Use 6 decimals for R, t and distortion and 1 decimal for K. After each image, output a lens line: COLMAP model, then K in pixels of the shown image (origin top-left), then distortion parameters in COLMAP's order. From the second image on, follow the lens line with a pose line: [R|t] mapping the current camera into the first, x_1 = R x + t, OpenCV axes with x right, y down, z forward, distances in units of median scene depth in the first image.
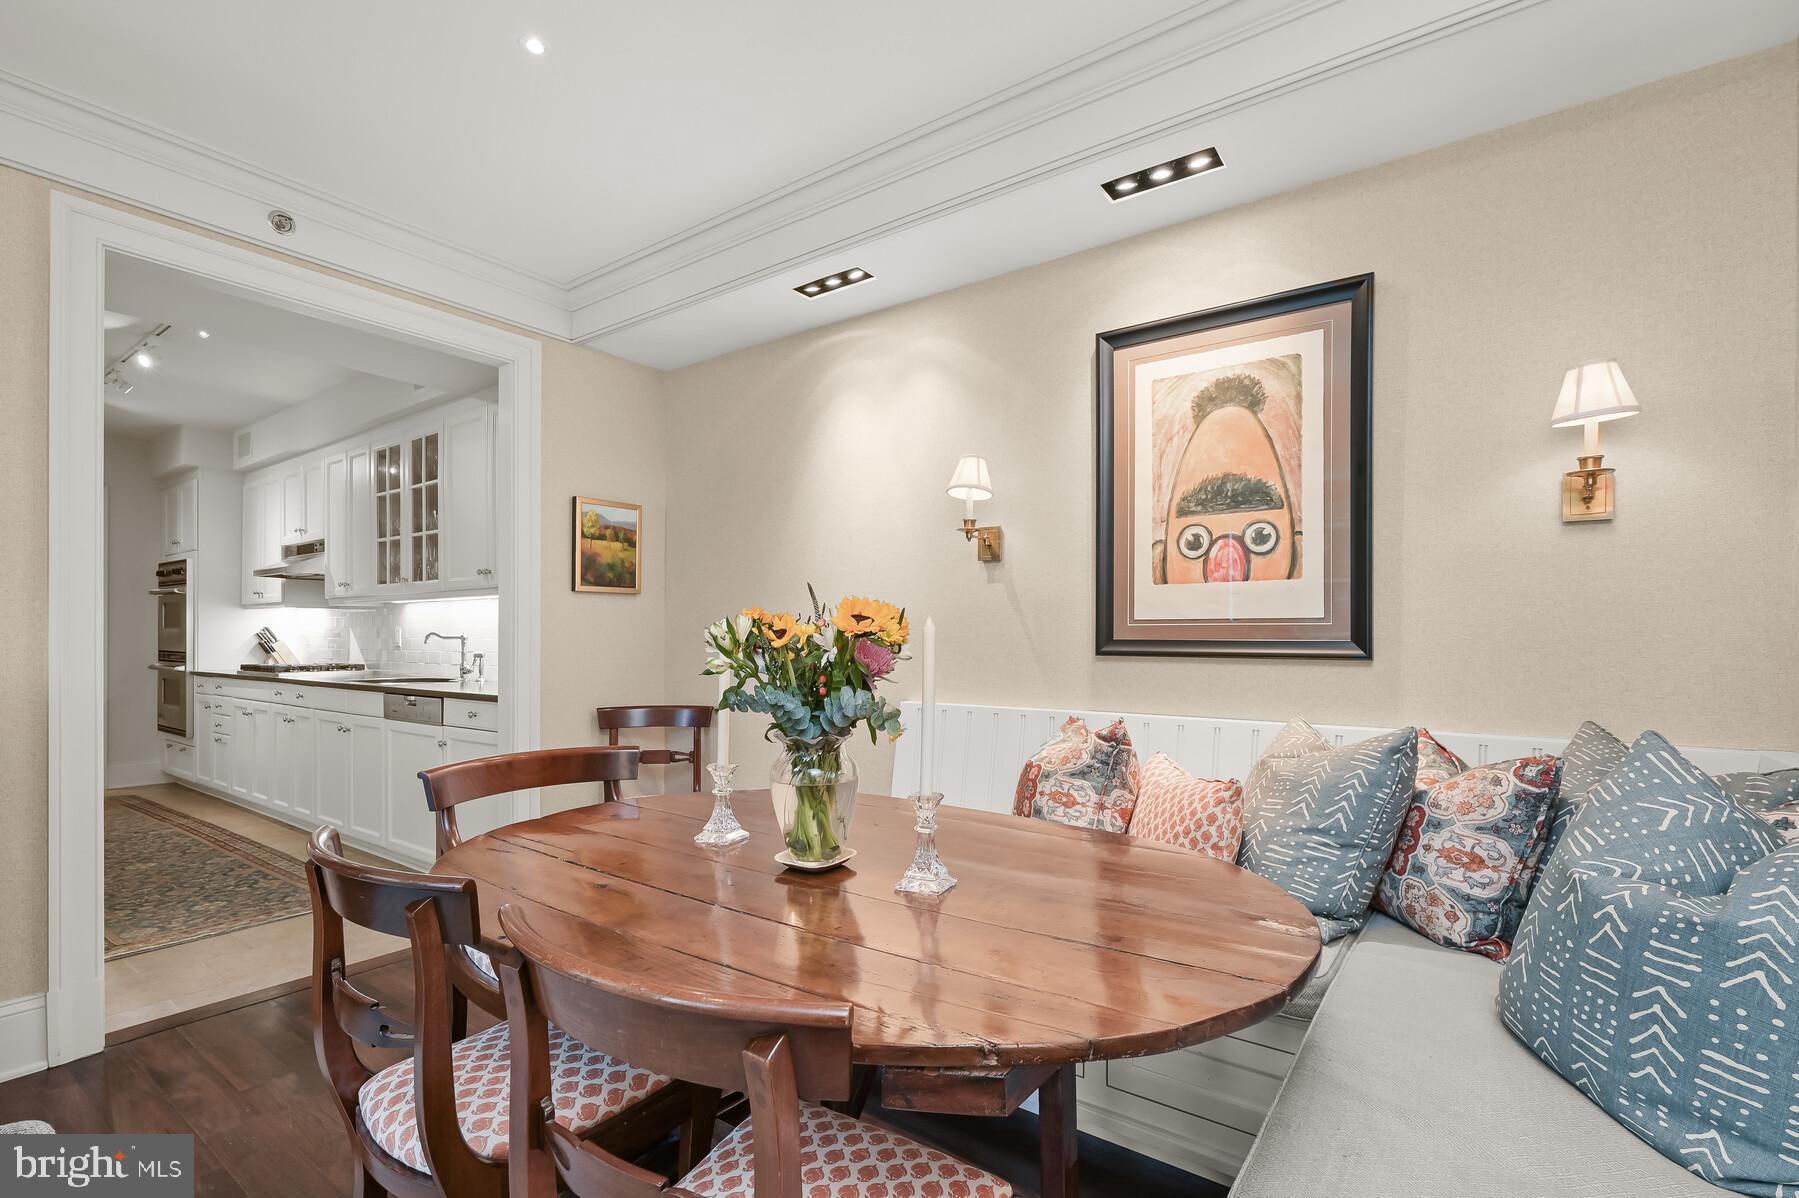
lens RADIAL K [[814.8, 0, 913.6], [0, 814.8, 641.1], [0, 0, 1]] dist [0.000945, 0.000167]
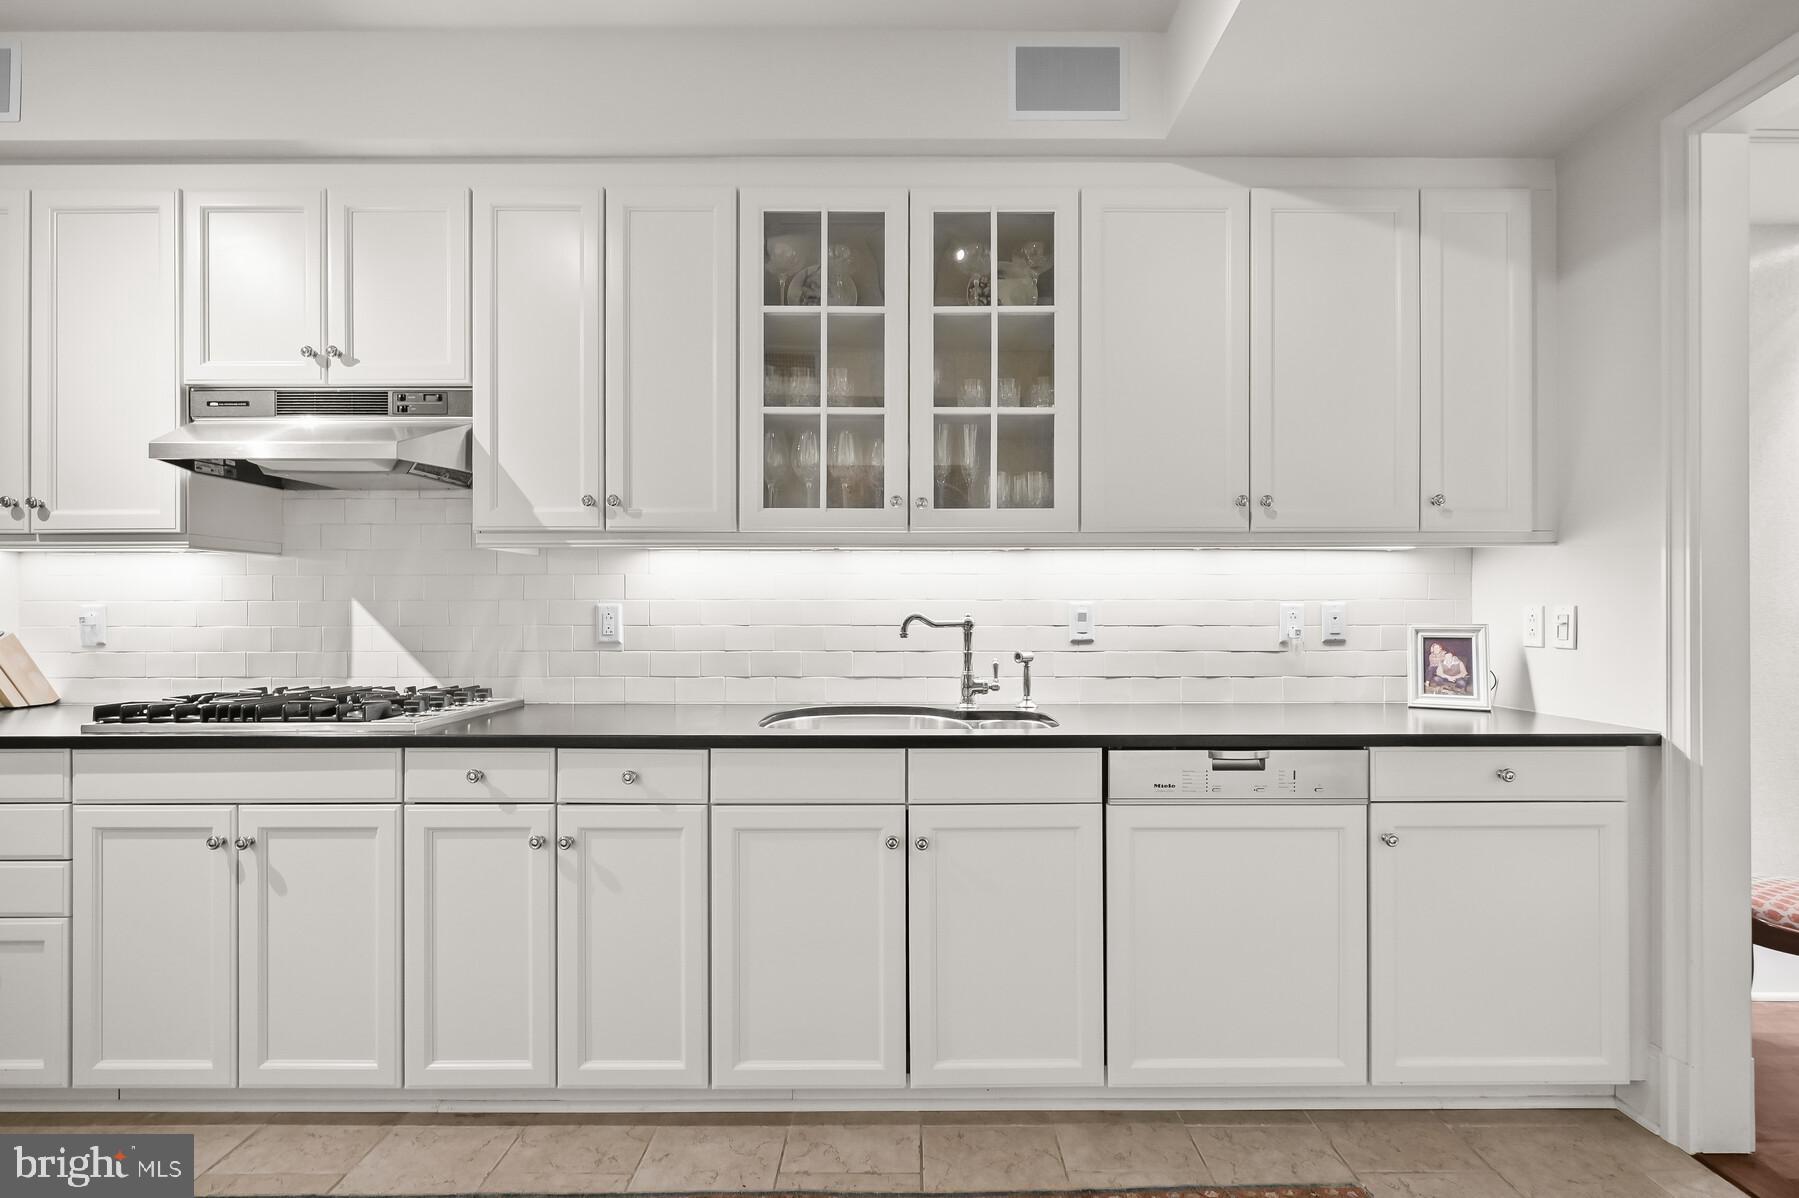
lens RADIAL K [[814.8, 0, 899.2], [0, 814.8, 607.0], [0, 0, 1]] dist [0.000945, 0.000167]
pose [[0.822865, -0.002354, 0.568231, -0.744266], [0.004020, 0.999991, -0.001679, -0.012178], [-0.568222, 0.003666, 0.822867, 0.511478]]
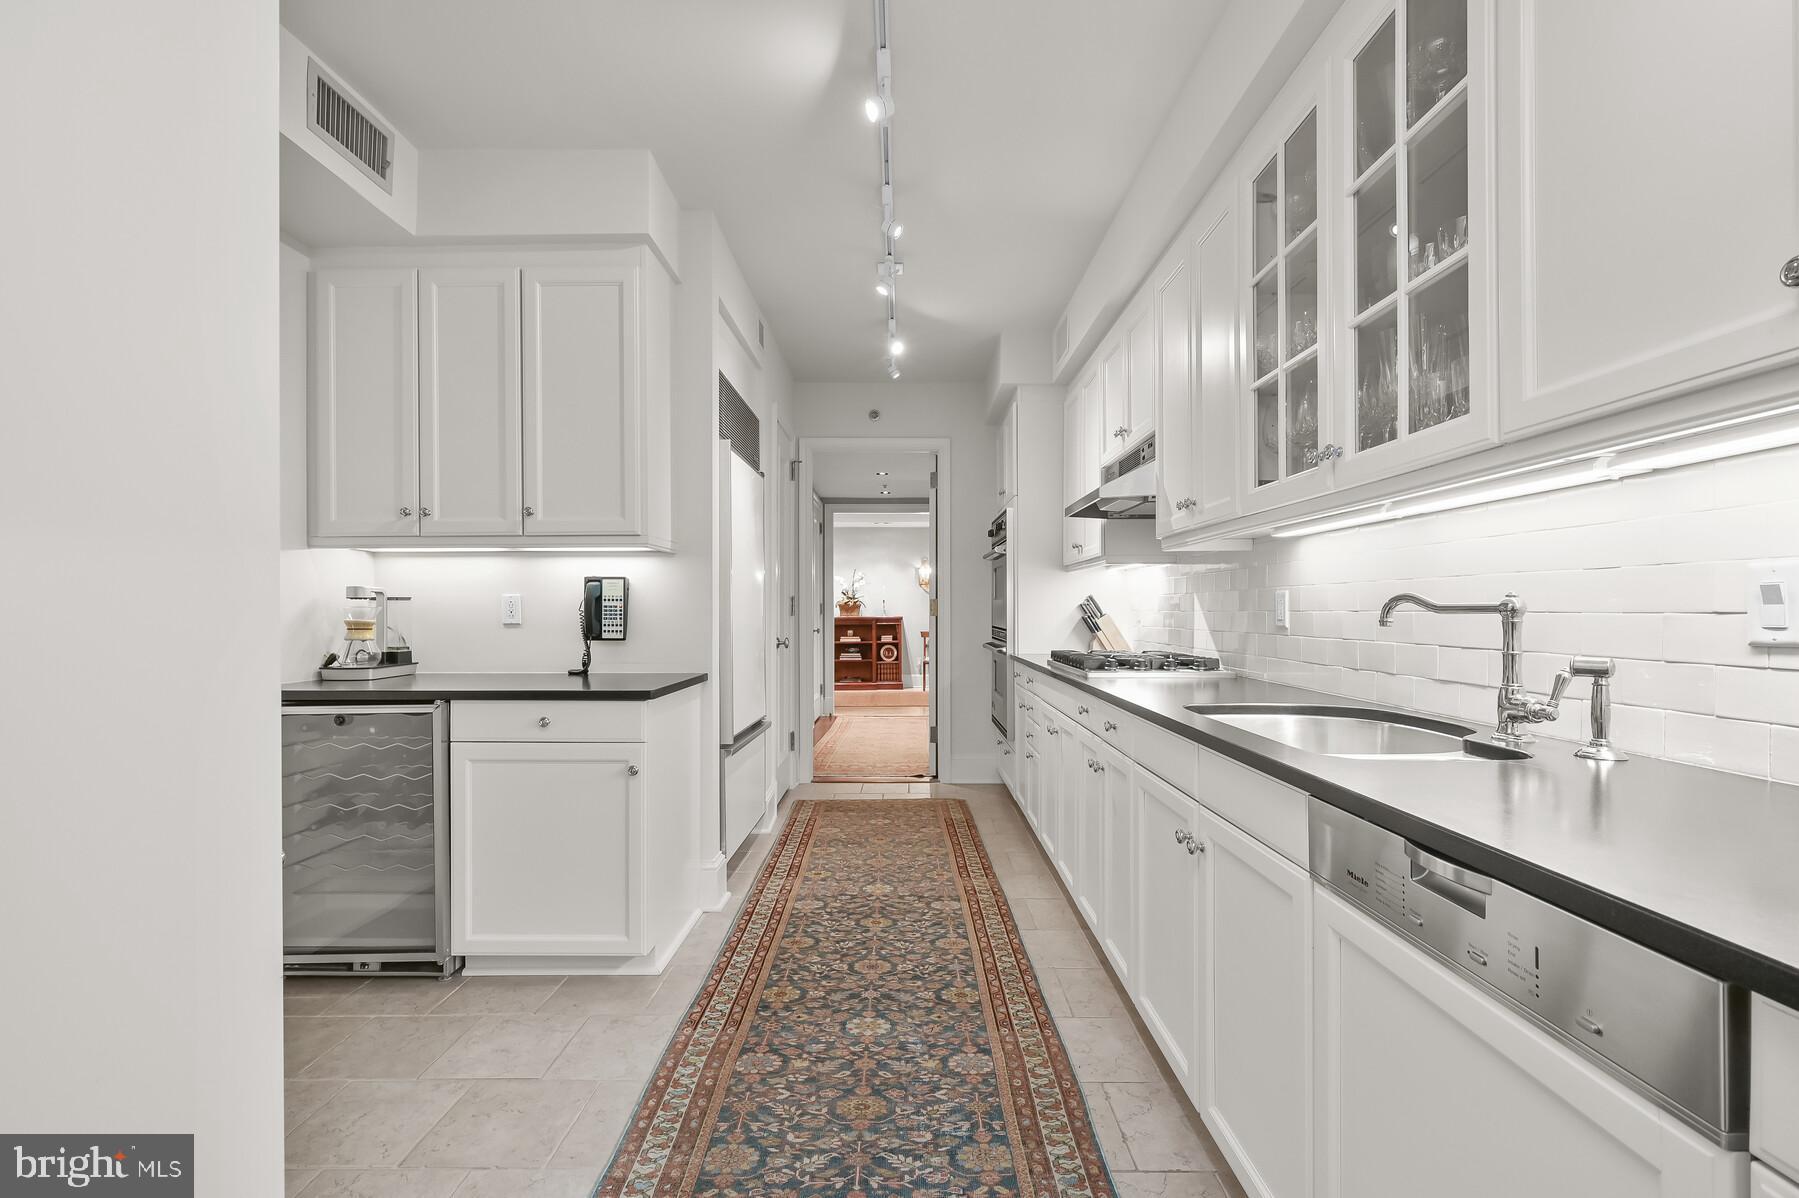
lens RADIAL K [[769.3, 0, 903.4], [0, 769.3, 609.6], [0, 0, 1]] dist [-0.002649, -0.000081]
pose [[0.575659, -0.004602, -0.817677, -0.373893], [0.001250, 0.999988, -0.004748, -0.002403], [0.817689, 0.001711, 0.575658, 0.529749]]
